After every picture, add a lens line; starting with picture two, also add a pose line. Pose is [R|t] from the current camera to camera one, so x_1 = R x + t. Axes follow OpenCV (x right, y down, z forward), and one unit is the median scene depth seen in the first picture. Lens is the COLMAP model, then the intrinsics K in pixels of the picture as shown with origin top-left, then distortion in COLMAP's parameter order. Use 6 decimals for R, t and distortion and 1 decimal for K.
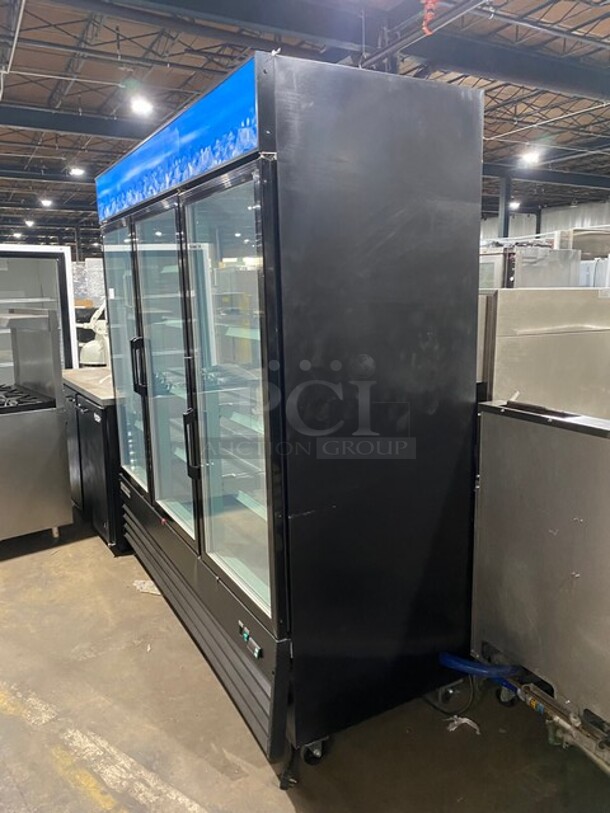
lens RADIAL K [[609.0, 0, 304.8], [0, 609.0, 405.8], [0, 0, 1]] dist [0.011710, 0.002051]
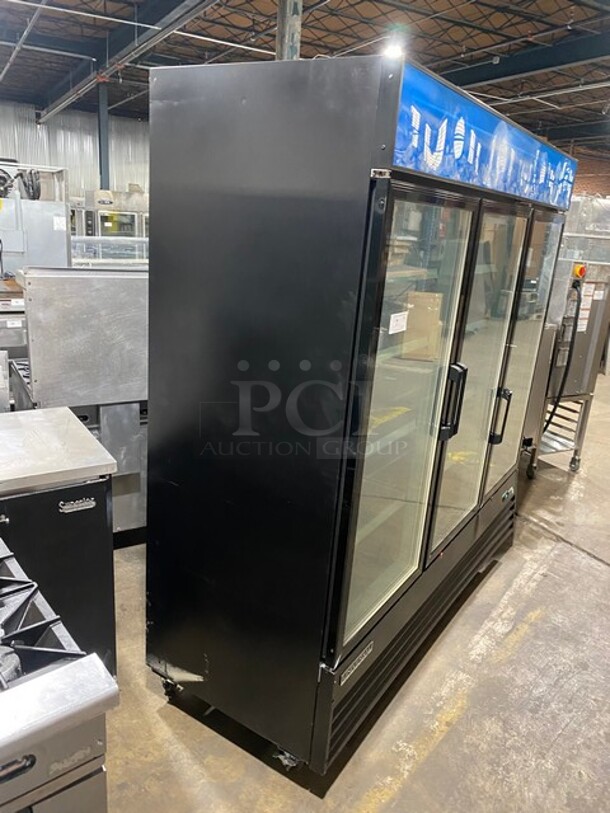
lens RADIAL K [[609.0, 0, 305.3], [0, 609.0, 407.3], [0, 0, 1]] dist [0.011710, 0.002051]
pose [[-0.014497, -0.284520, 0.958560, -1.434421], [0.127197, 0.950348, 0.284007, -0.333260], [-0.991772, 0.126043, 0.022413, 1.271536]]
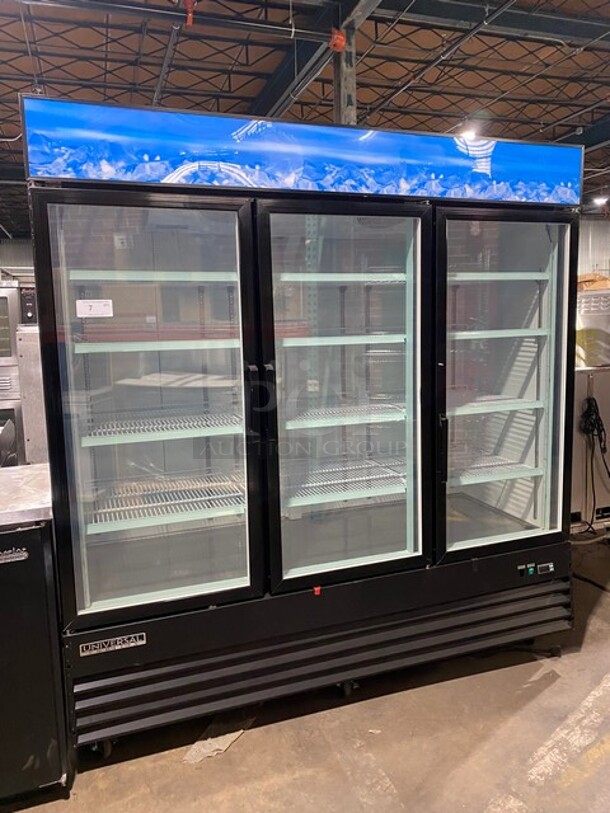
lens RADIAL K [[609.0, 0, 303.6], [0, 609.0, 404.9], [0, 0, 1]] dist [0.011710, 0.002051]
pose [[0.174034, -0.121905, 0.977165, -1.288050], [0.211990, 0.973680, 0.083714, -0.151616], [-0.961651, 0.192580, 0.195296, 1.068414]]
